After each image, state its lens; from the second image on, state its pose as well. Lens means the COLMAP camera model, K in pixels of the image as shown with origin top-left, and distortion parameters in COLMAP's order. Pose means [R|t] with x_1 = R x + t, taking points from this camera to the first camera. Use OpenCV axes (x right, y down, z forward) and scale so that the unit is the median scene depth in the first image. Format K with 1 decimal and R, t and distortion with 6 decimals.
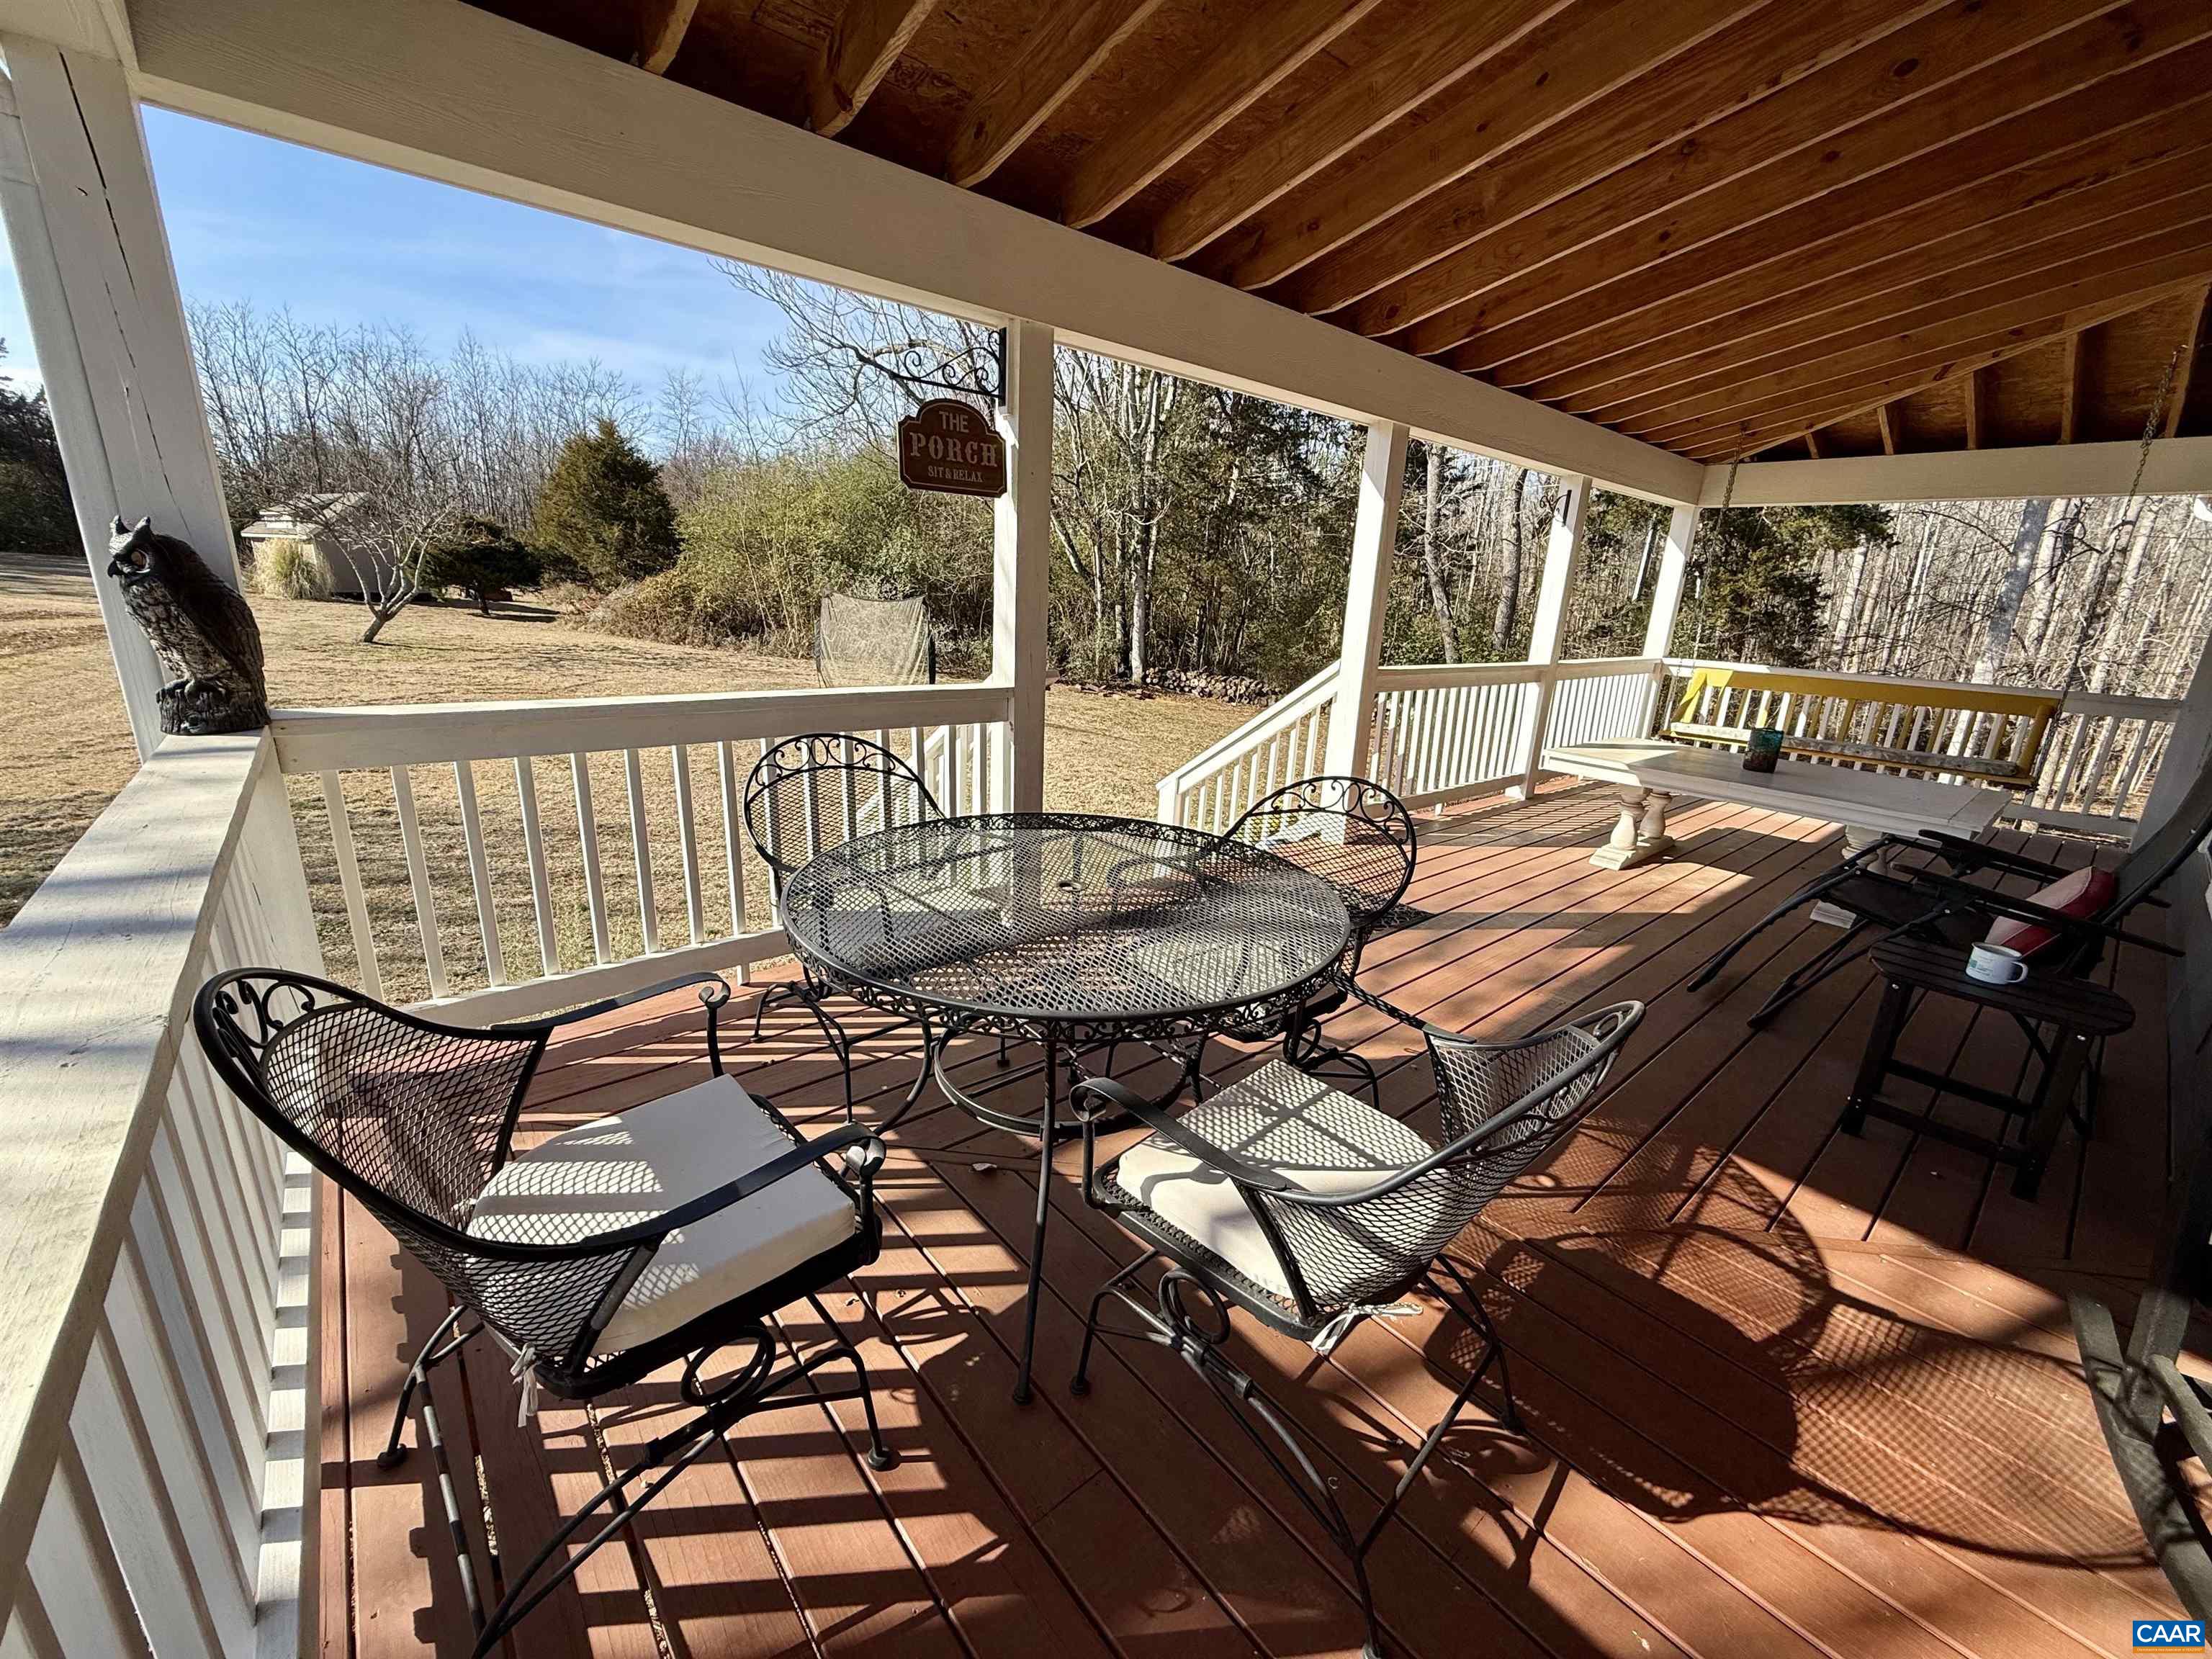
lens RADIAL K [[879.4, 0, 1102.9], [0, 879.4, 825.4], [0, 0, 1]] dist [-0.001020, 0.001208]
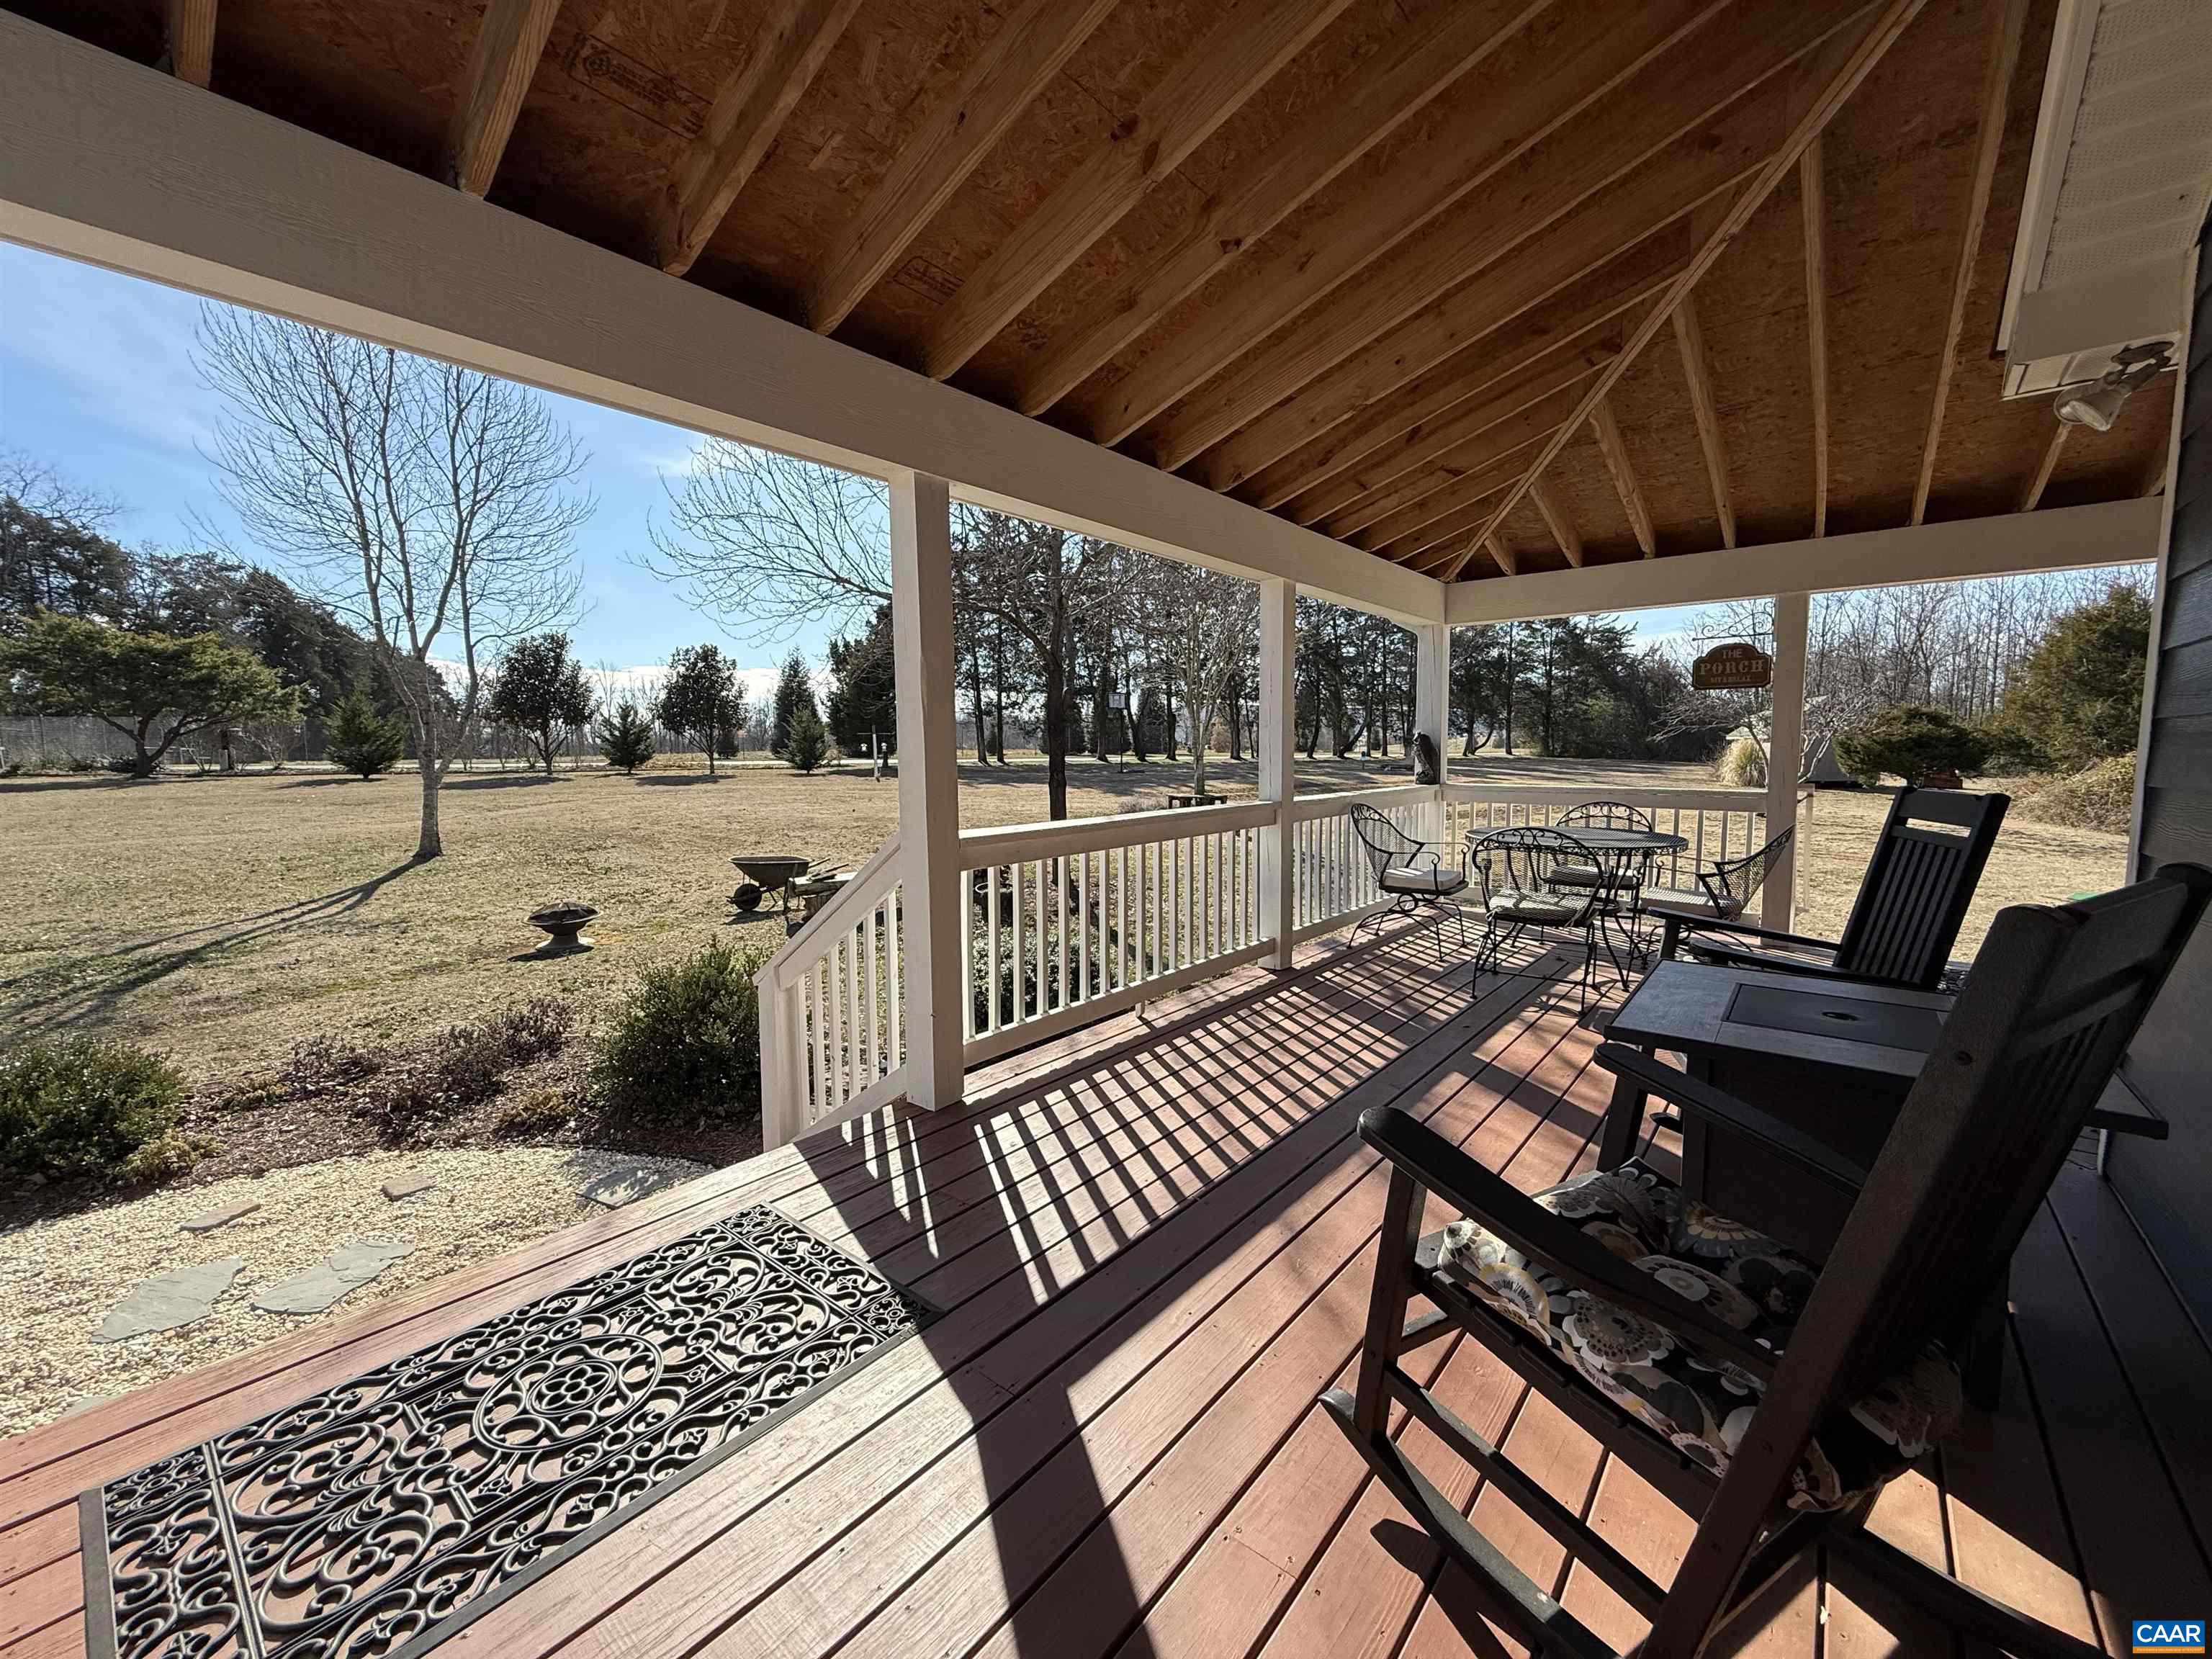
lens RADIAL K [[879.4, 0, 1103.7], [0, 879.4, 828.7], [0, 0, 1]] dist [-0.001020, 0.001208]
pose [[0.167806, 0.042516, -0.984903, 0.174911], [-0.249410, 0.968398, -0.000691, 0.029775], [0.953748, 0.245761, 0.173107, -0.063862]]
